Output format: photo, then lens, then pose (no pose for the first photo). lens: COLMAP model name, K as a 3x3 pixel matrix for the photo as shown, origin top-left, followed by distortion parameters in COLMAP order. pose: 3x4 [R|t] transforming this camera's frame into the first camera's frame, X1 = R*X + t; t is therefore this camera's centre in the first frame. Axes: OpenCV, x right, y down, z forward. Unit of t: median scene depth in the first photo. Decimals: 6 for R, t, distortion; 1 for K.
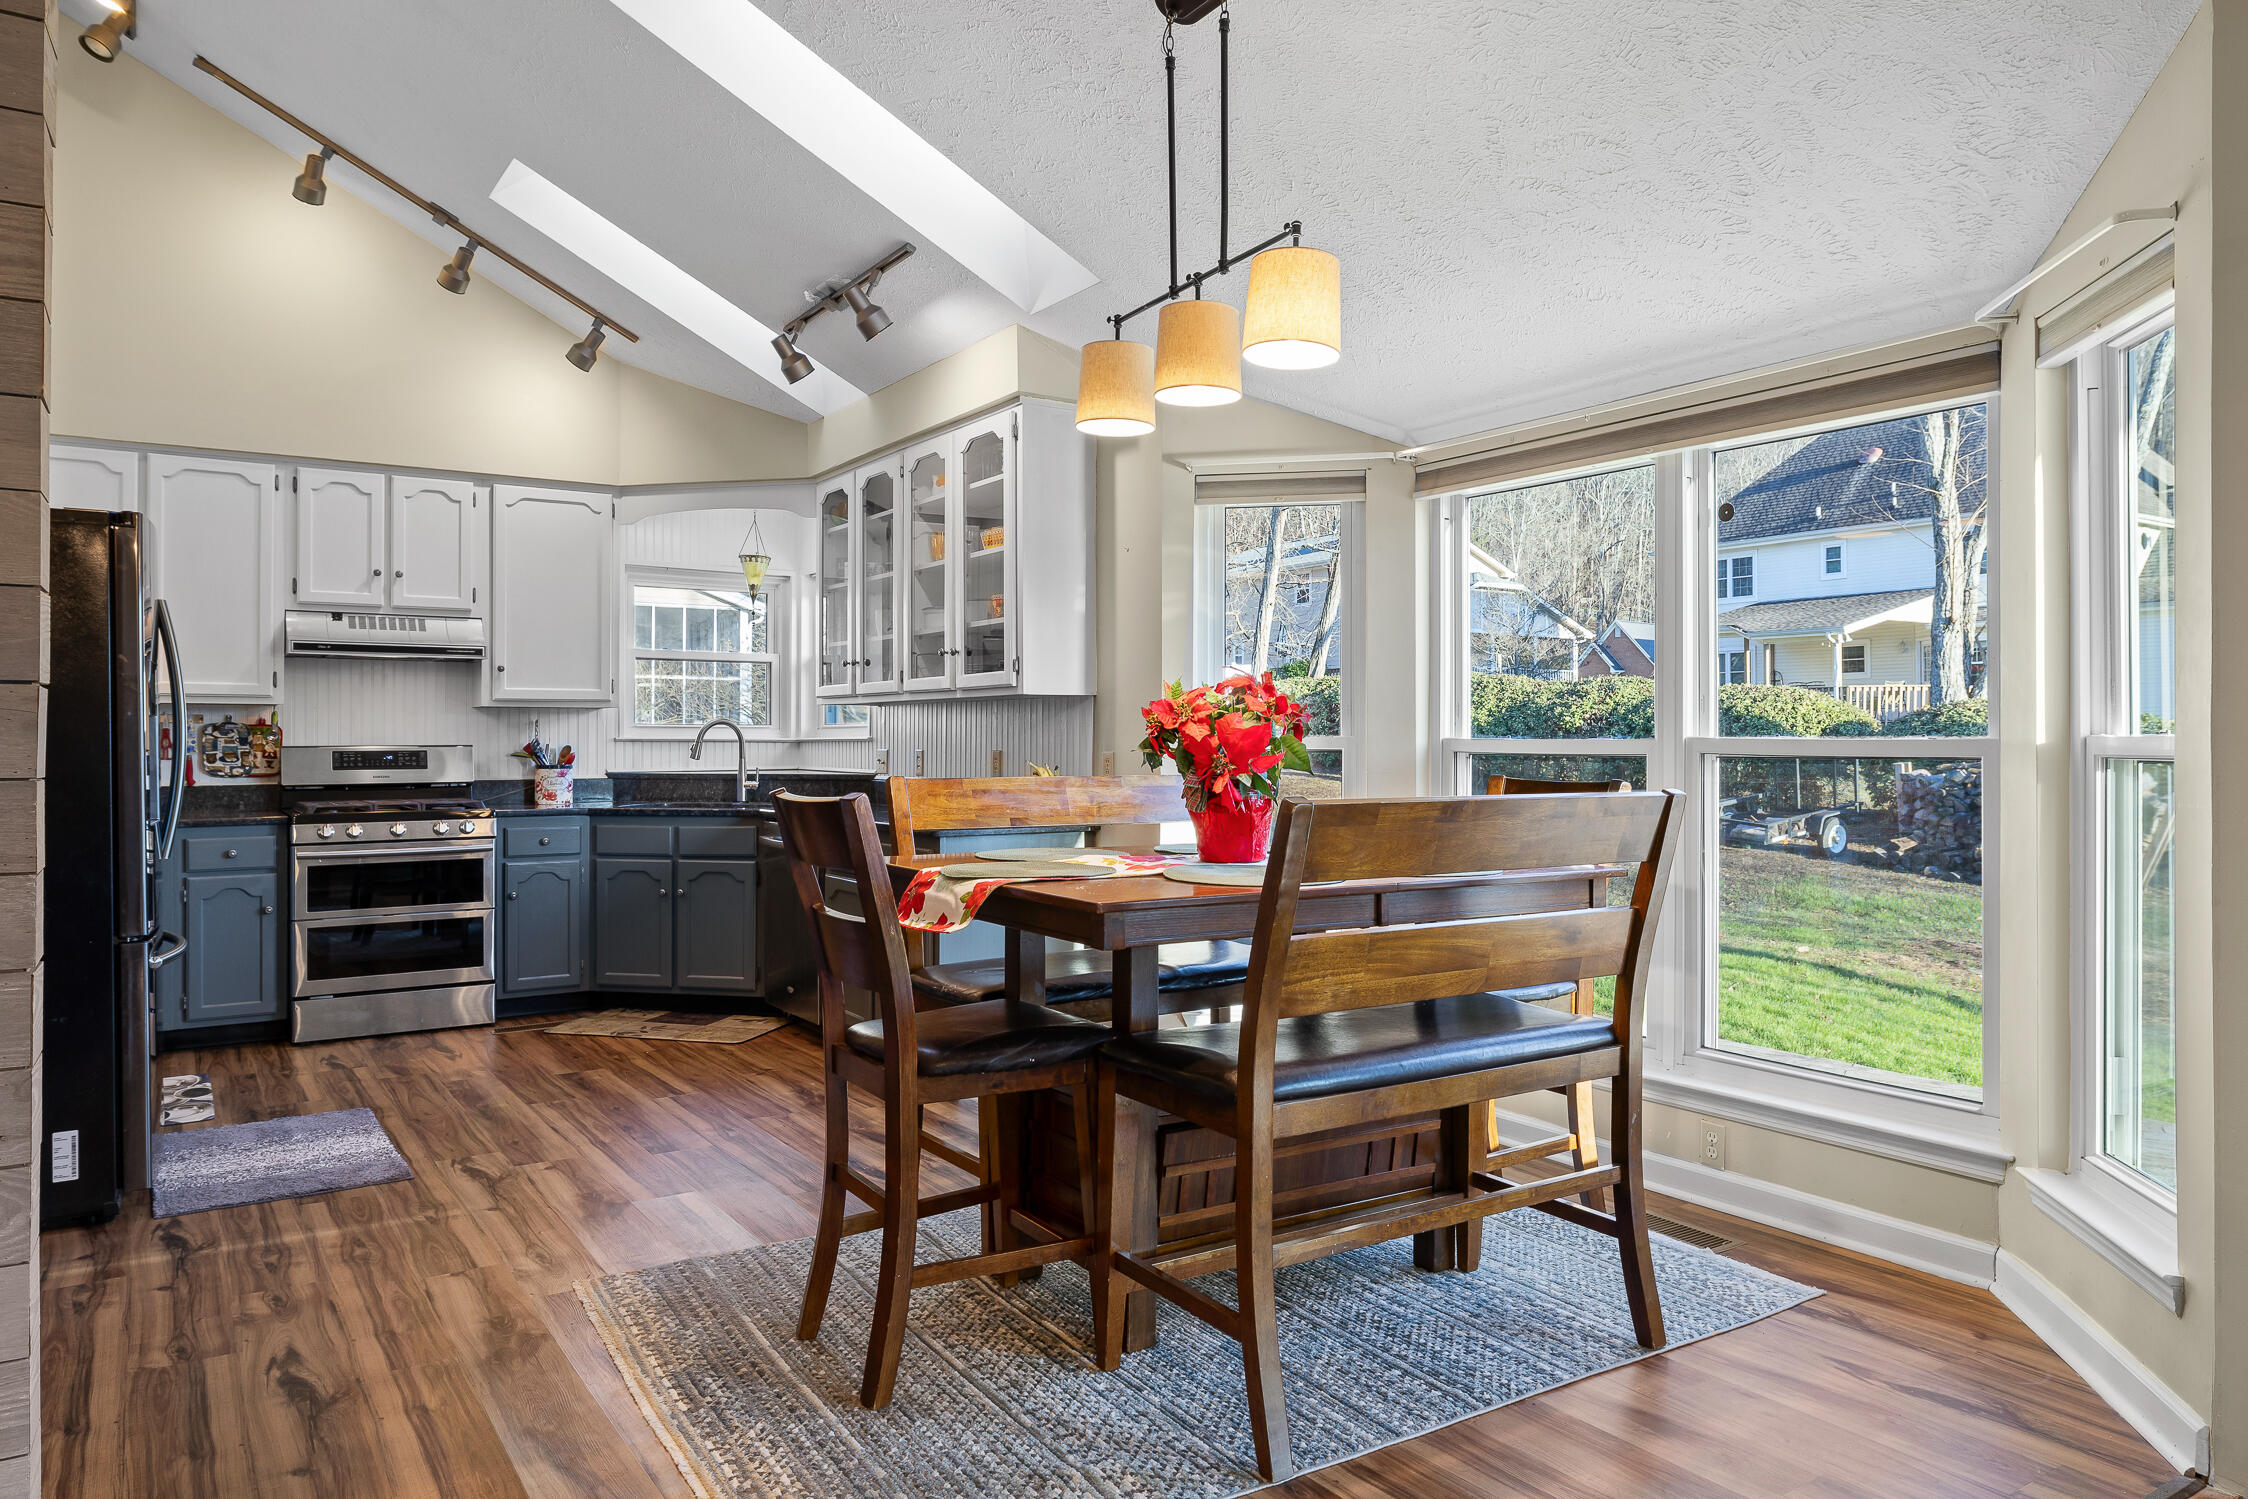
lens RADIAL K [[1515.8, 0, 1124.0], [0, 1515.8, 749.5], [0, 0, 1]] dist [-0.002041, -0.002277]
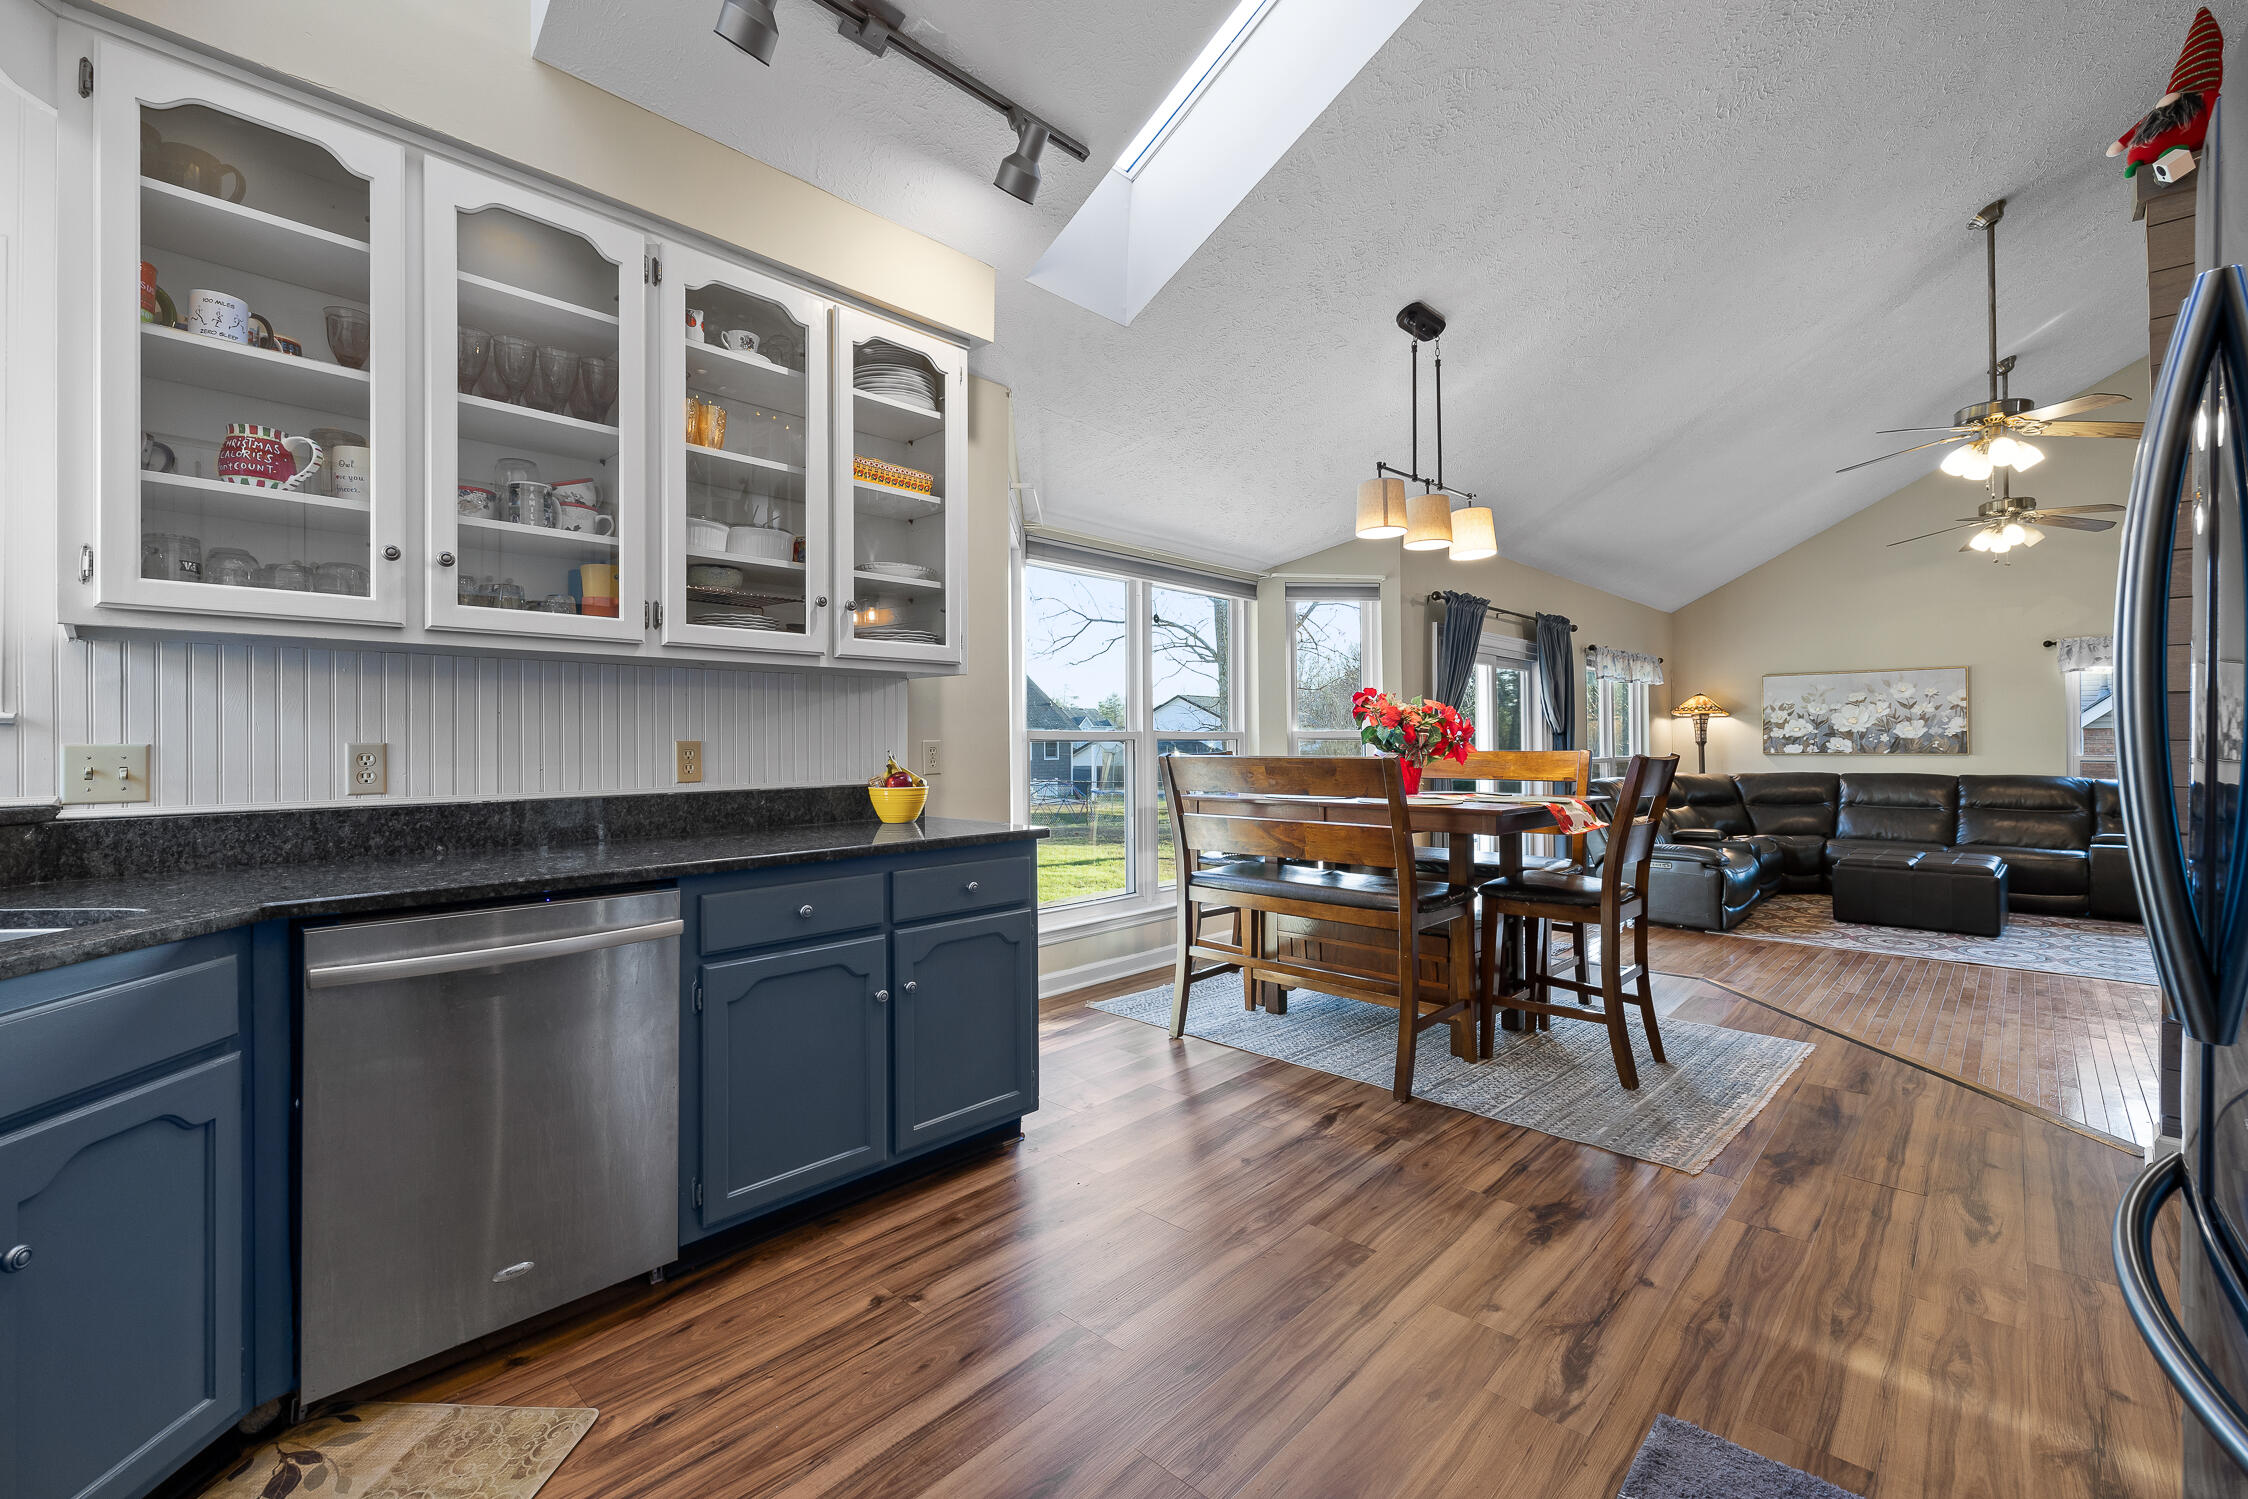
lens RADIAL K [[963.9, 0, 1126.3], [0, 963.9, 733.8], [0, 0, 1]] dist [0.000450, 0.000091]
pose [[-0.252579, 0.005163, 0.967563, -0.912425], [0.006122, 0.999974, -0.003738, 0.001999], [-0.967557, 0.004979, -0.252604, 1.497330]]
